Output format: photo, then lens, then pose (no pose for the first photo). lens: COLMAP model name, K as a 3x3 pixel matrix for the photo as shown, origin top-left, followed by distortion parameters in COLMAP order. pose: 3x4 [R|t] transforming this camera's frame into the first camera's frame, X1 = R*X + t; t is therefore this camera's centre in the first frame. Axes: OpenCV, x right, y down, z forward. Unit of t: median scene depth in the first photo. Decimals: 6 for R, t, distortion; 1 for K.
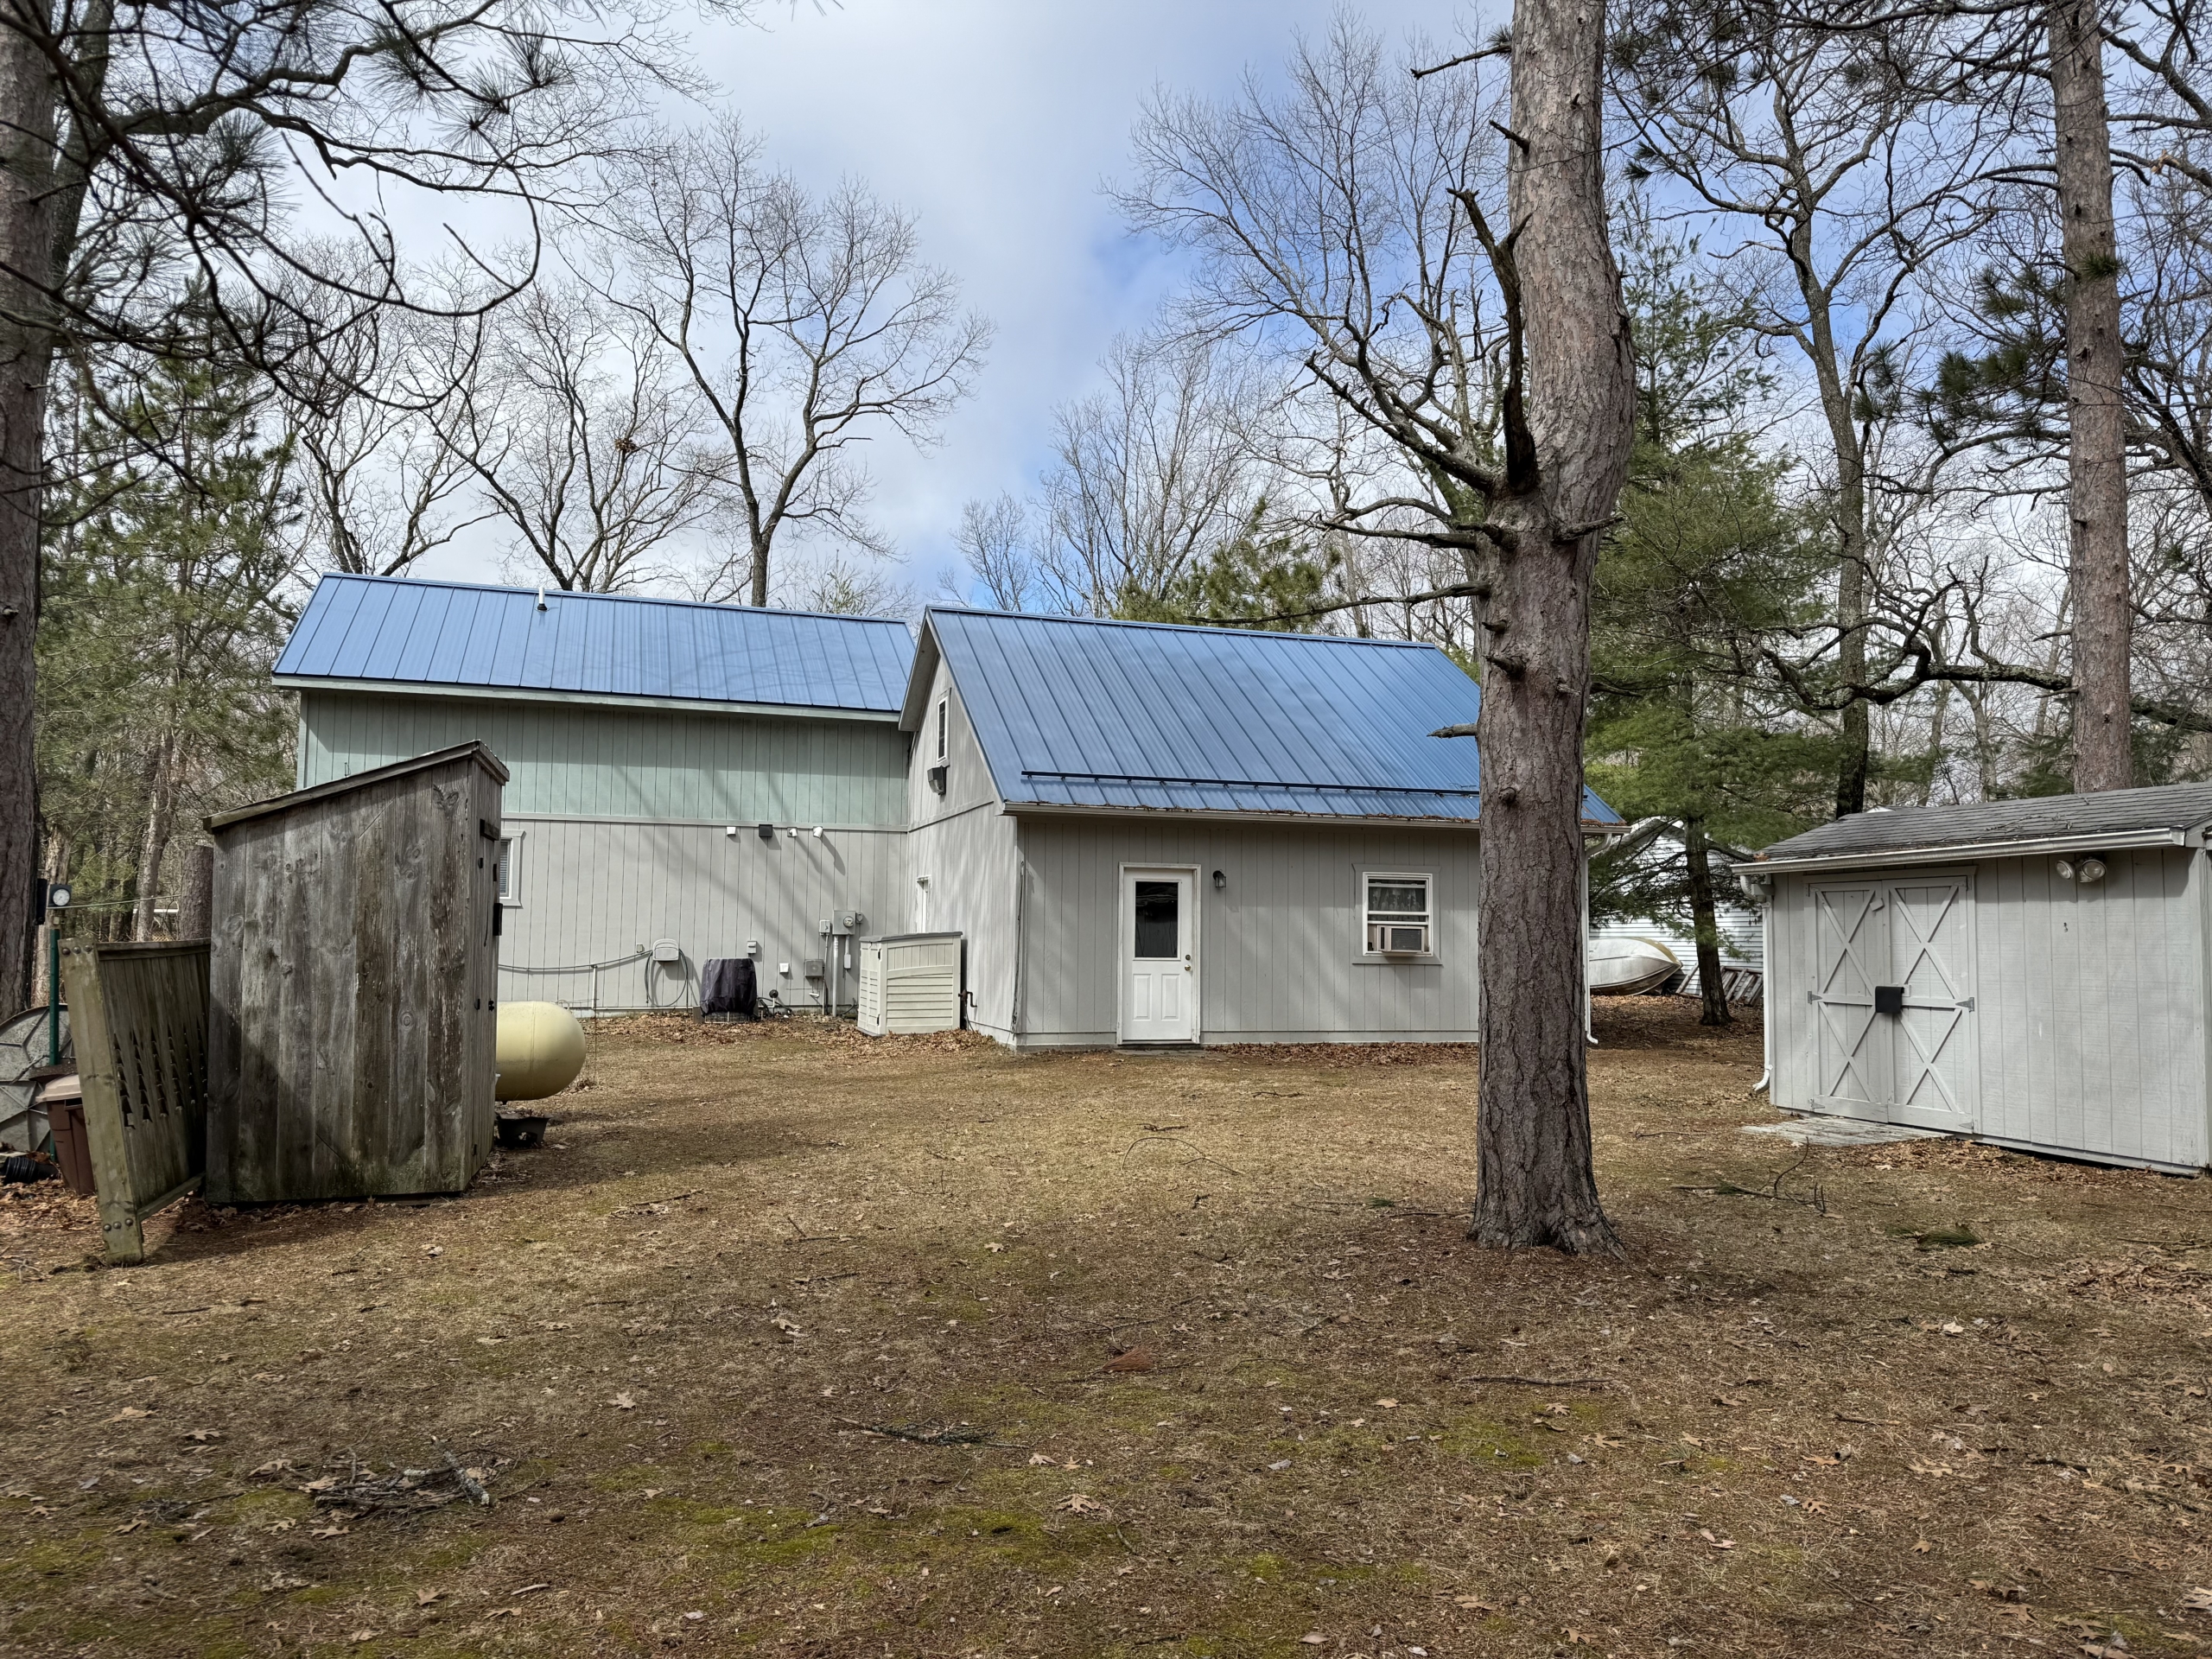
lens RADIAL K [[1579.2, 0, 1106.0], [0, 1579.2, 829.5], [0, 0, 1]] dist [0.002871, 0.000232]
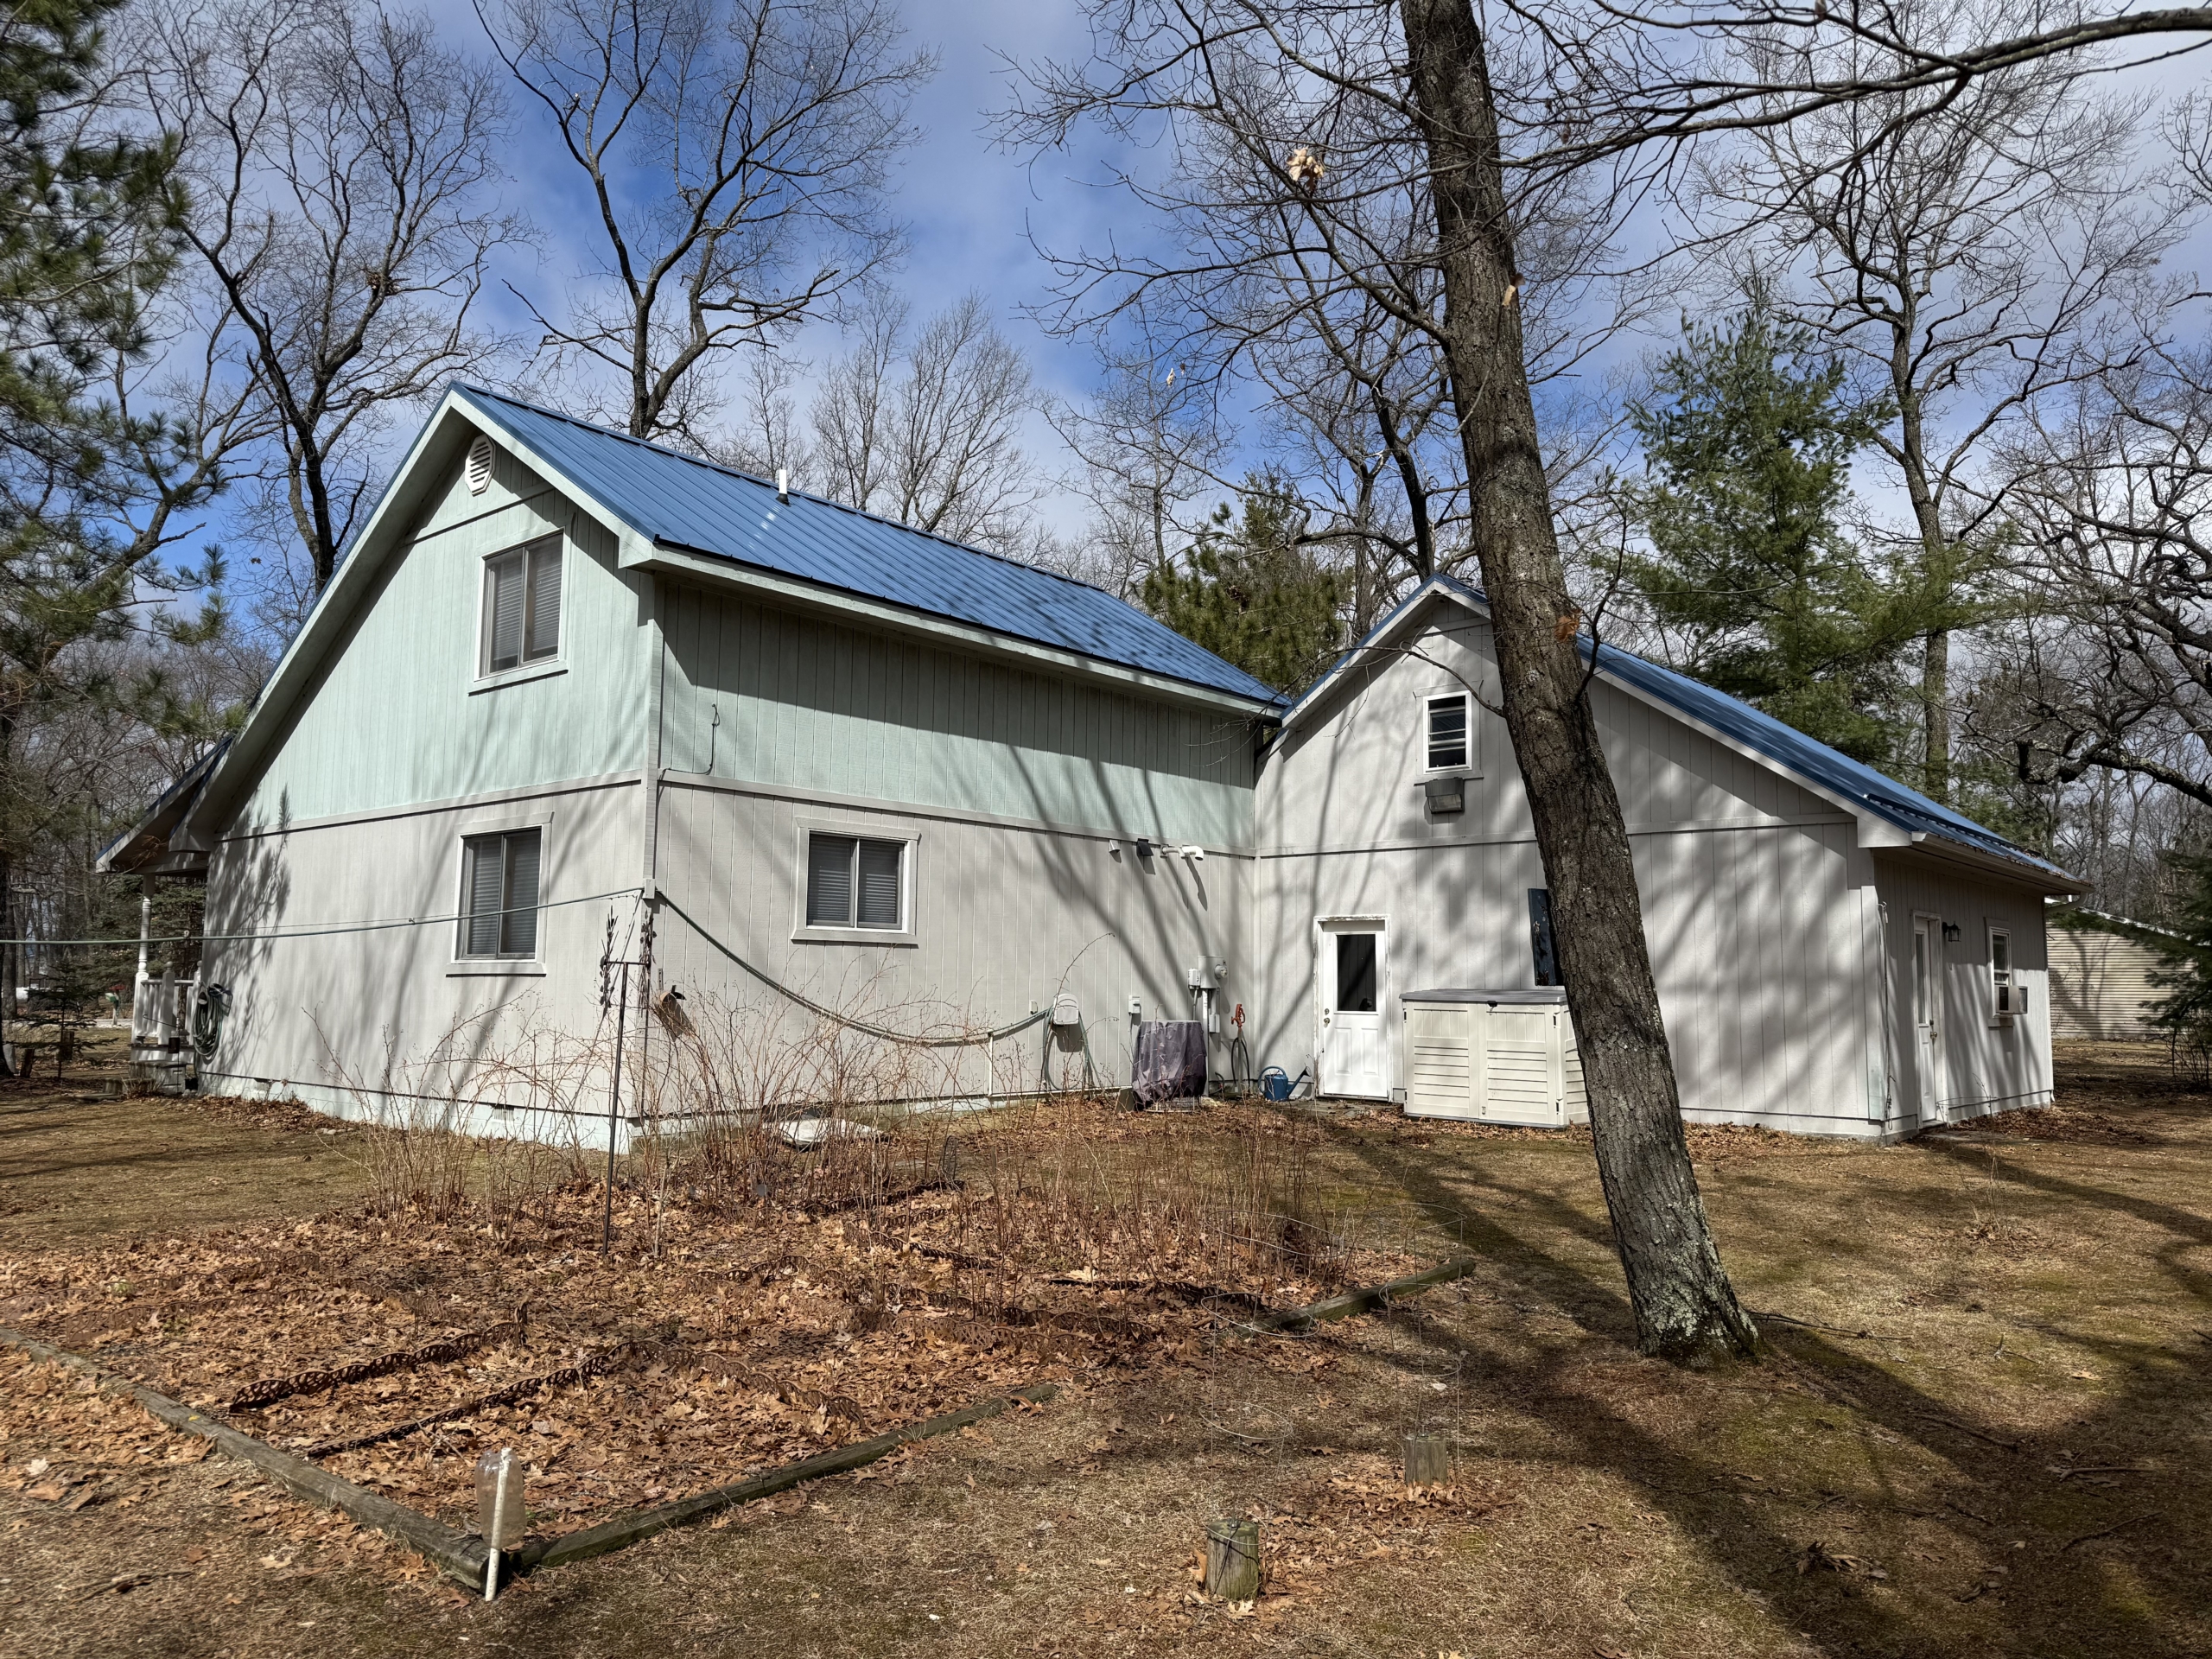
lens RADIAL K [[1579.2, 0, 1106.0], [0, 1579.2, 829.5], [0, 0, 1]] dist [0.002871, 0.000232]
pose [[0.862870, 0.059230, 0.501943, -0.605031], [-0.050543, 0.998243, -0.030909, 0.015804], [-0.502892, 0.001301, 0.864348, 0.362914]]
